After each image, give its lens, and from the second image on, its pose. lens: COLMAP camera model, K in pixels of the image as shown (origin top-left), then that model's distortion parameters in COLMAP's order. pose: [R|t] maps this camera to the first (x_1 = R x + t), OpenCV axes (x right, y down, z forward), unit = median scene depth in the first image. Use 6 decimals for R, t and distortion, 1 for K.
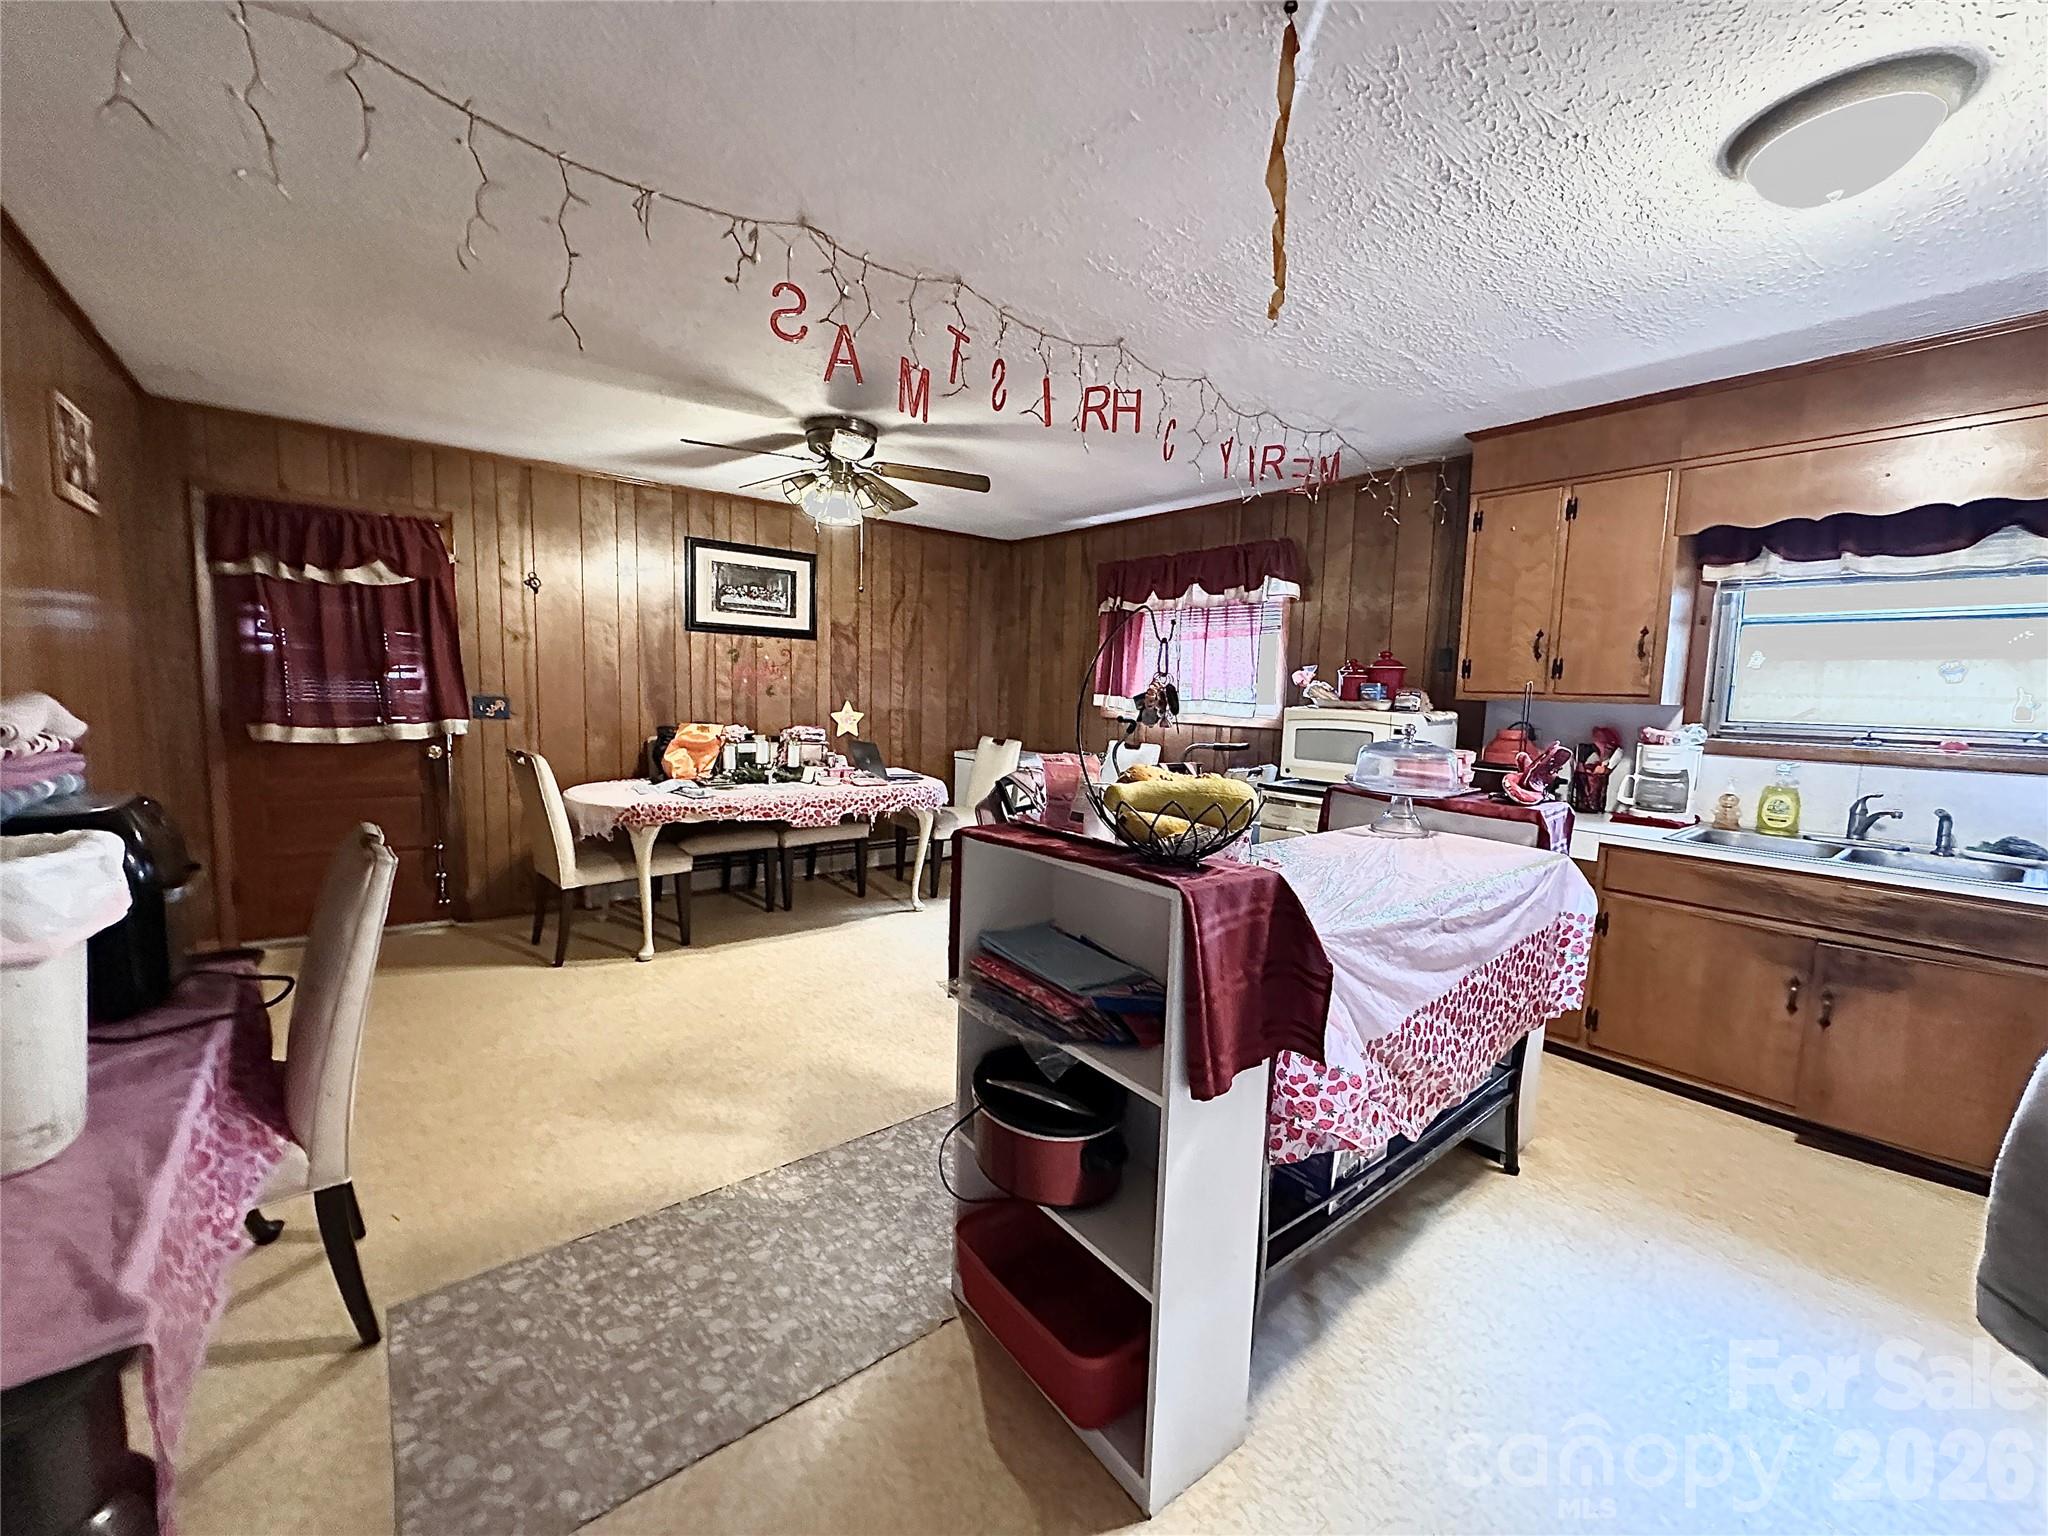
lens RADIAL K [[821.9, 0, 1020.1], [0, 821.9, 765.2], [0, 0, 1]] dist [-0.004591, 0.000388]
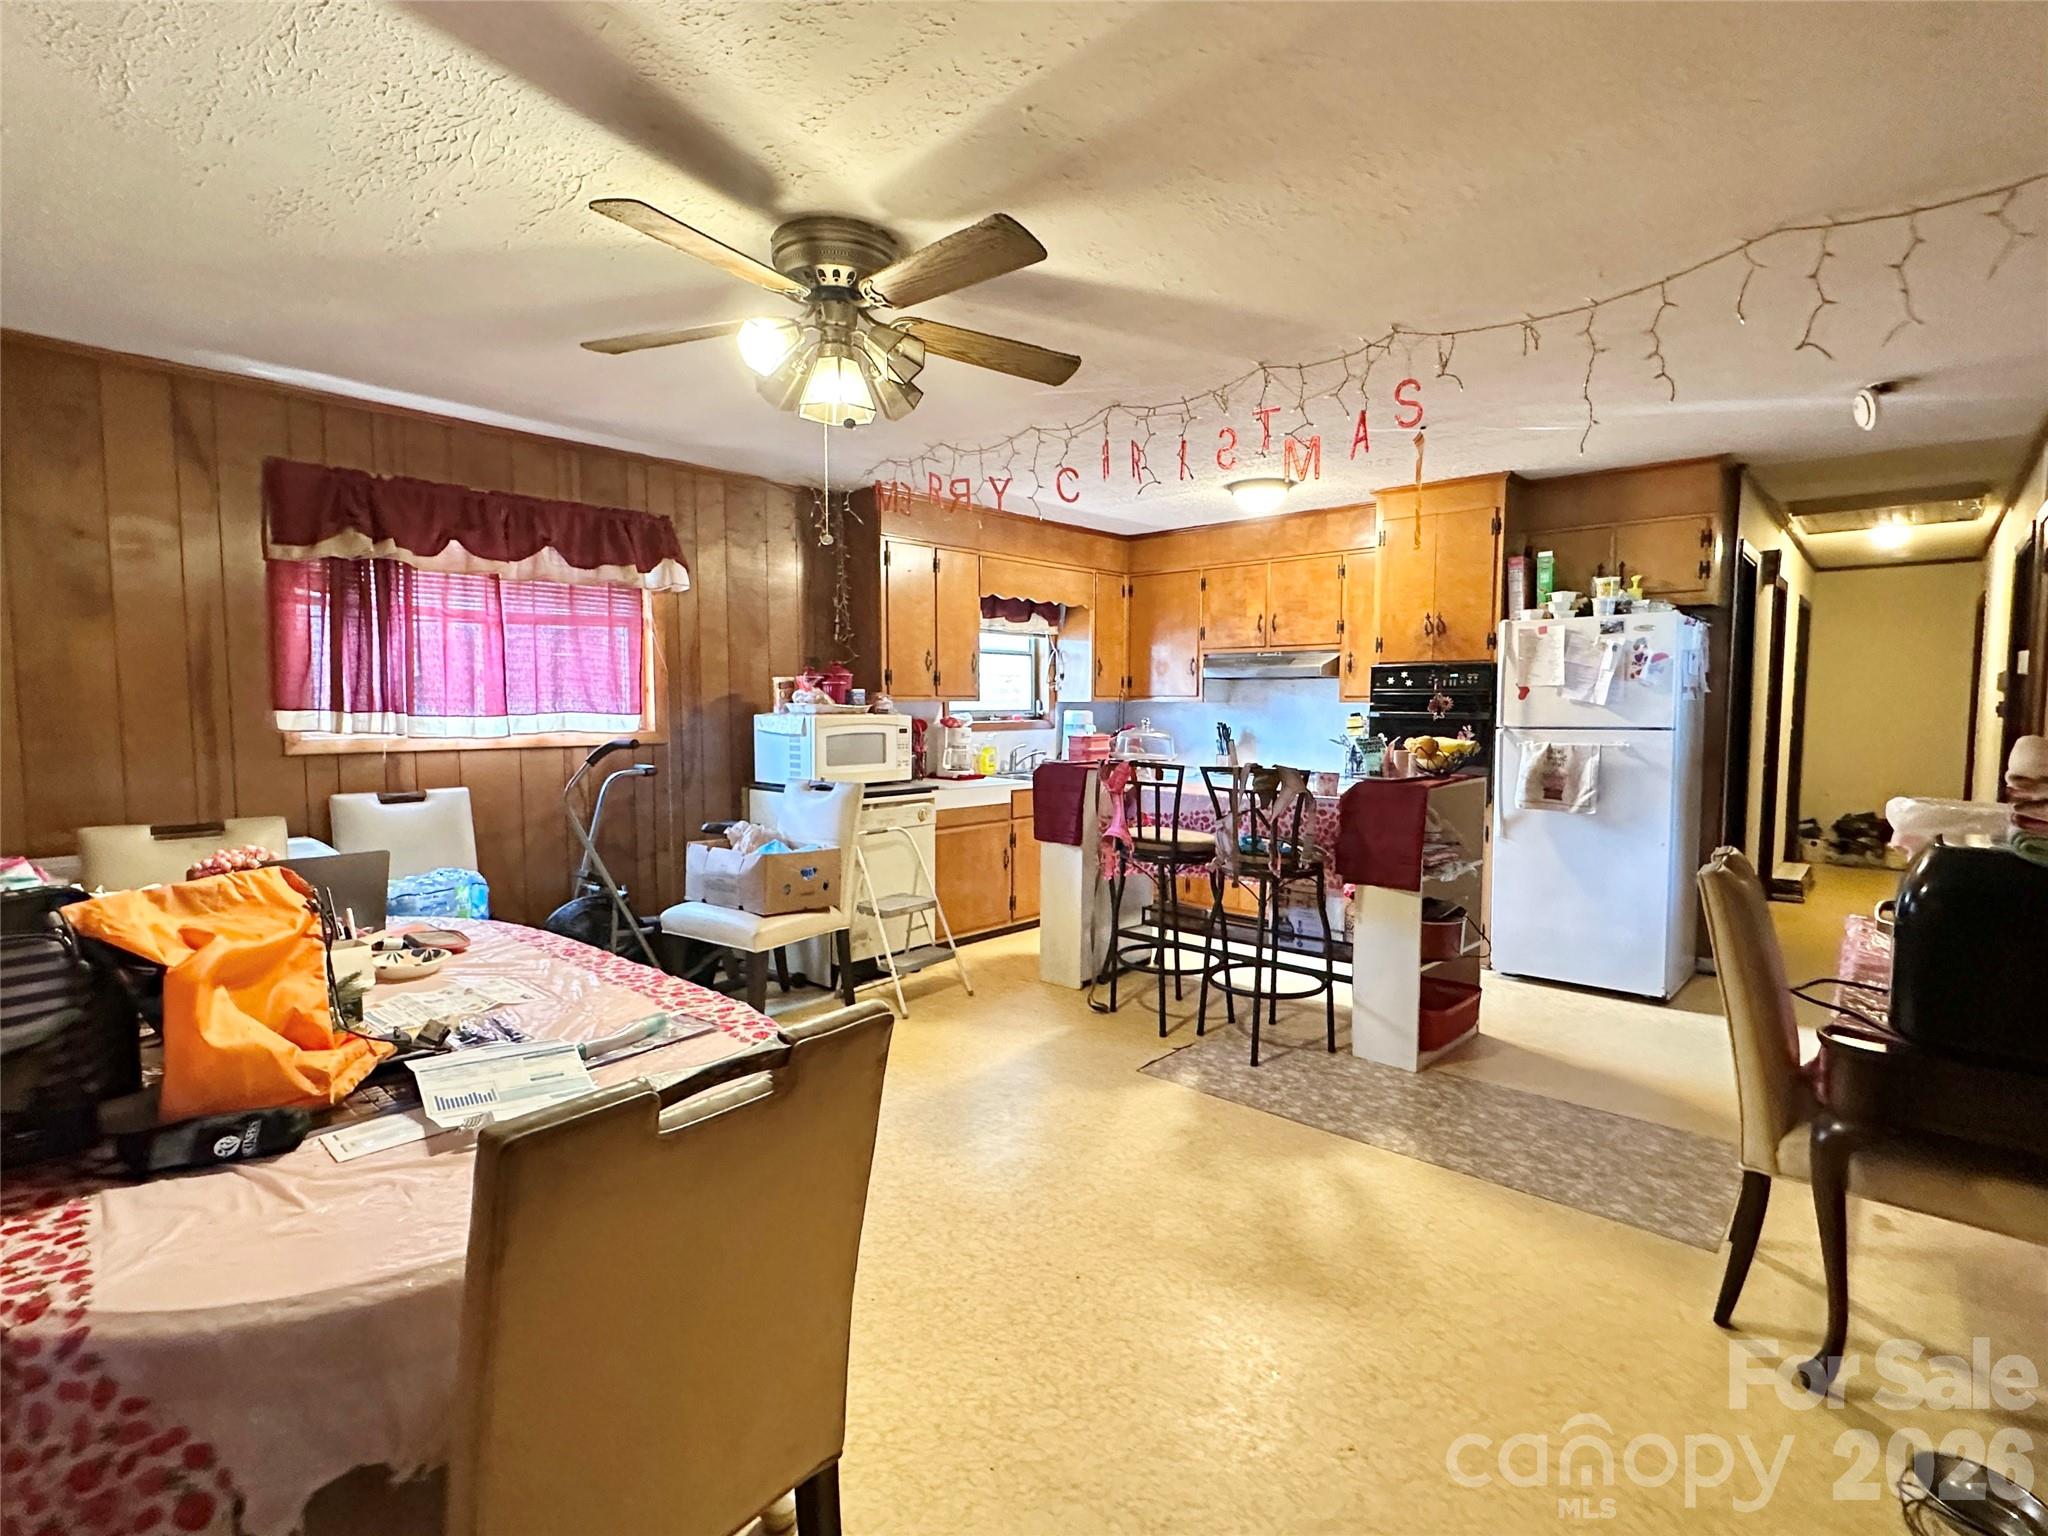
lens RADIAL K [[971.9, 0, 1021.0], [0, 971.9, 767.2], [0, 0, 1]] dist [0.000209, -0.000256]
pose [[-0.156548, -0.095949, 0.982999, -1.120250], [0.087348, 0.990025, 0.110546, -0.151976], [-0.983800, 0.103169, -0.146605, 1.234584]]
